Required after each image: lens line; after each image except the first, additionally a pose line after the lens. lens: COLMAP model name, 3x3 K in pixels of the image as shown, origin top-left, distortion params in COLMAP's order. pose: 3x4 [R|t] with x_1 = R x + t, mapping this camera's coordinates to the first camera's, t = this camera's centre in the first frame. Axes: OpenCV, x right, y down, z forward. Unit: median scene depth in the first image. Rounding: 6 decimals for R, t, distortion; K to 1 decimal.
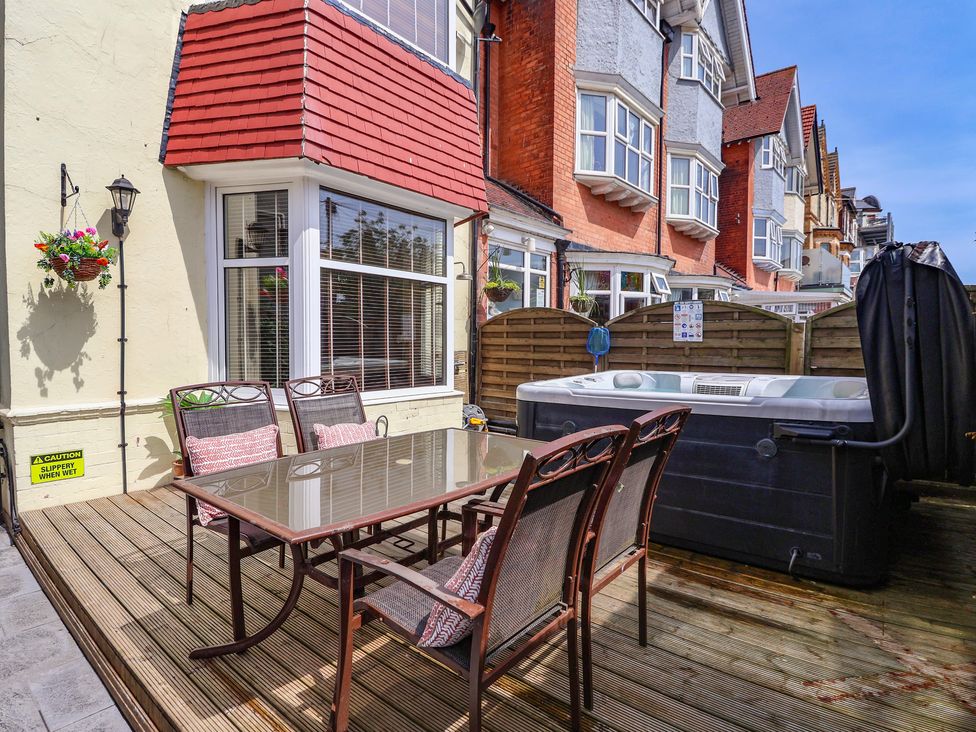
lens RADIAL K [[508.6, 0, 483.8], [0, 508.6, 360.9], [0, 0, 1]] dist [0.003291, -0.013832]
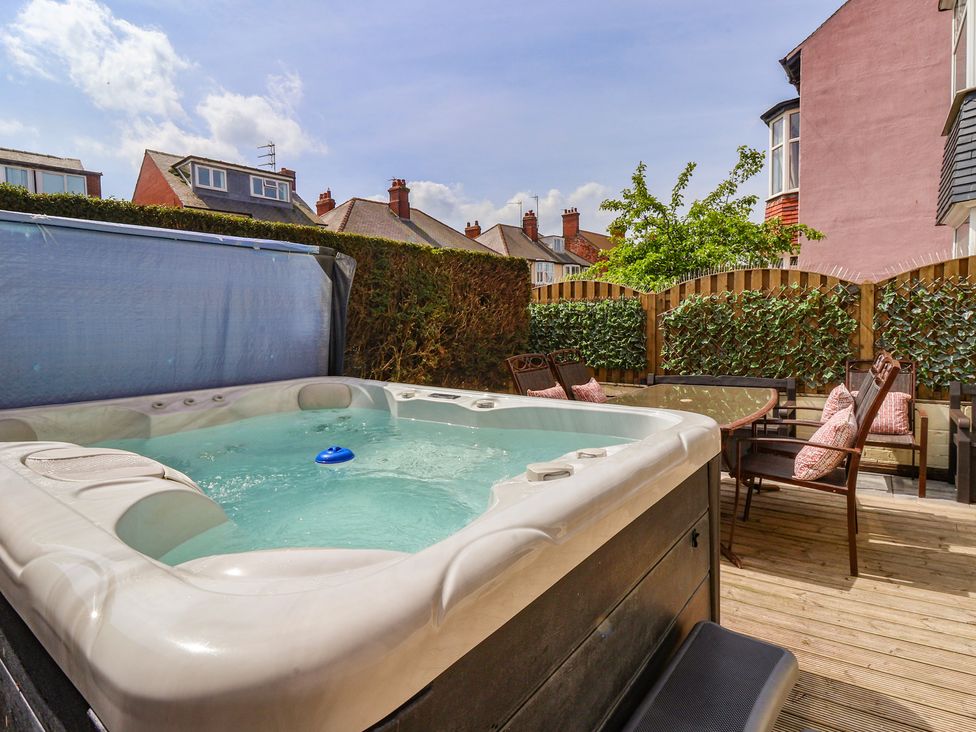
lens RADIAL K [[508.6, 0, 483.8], [0, 508.6, 360.9], [0, 0, 1]] dist [0.003291, -0.013832]
pose [[-0.998965, 0.013221, -0.043514, 0.265529], [0.008435, 0.994073, 0.108388, -0.048254], [0.044689, 0.107909, -0.993156, 1.210115]]
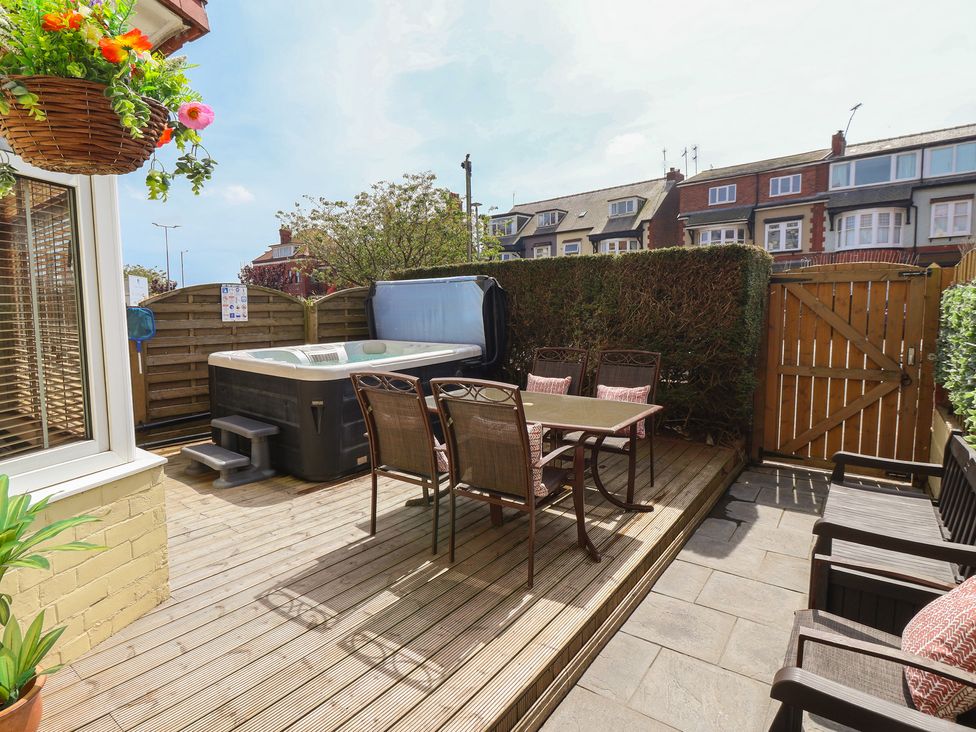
lens RADIAL K [[508.6, 0, 483.8], [0, 508.6, 360.9], [0, 0, 1]] dist [0.003291, -0.013832]
pose [[-0.049543, -0.102764, 0.993471, -0.809415], [0.049061, 0.993242, 0.105186, -0.047903], [-0.997566, 0.053952, -0.044166, 0.582050]]
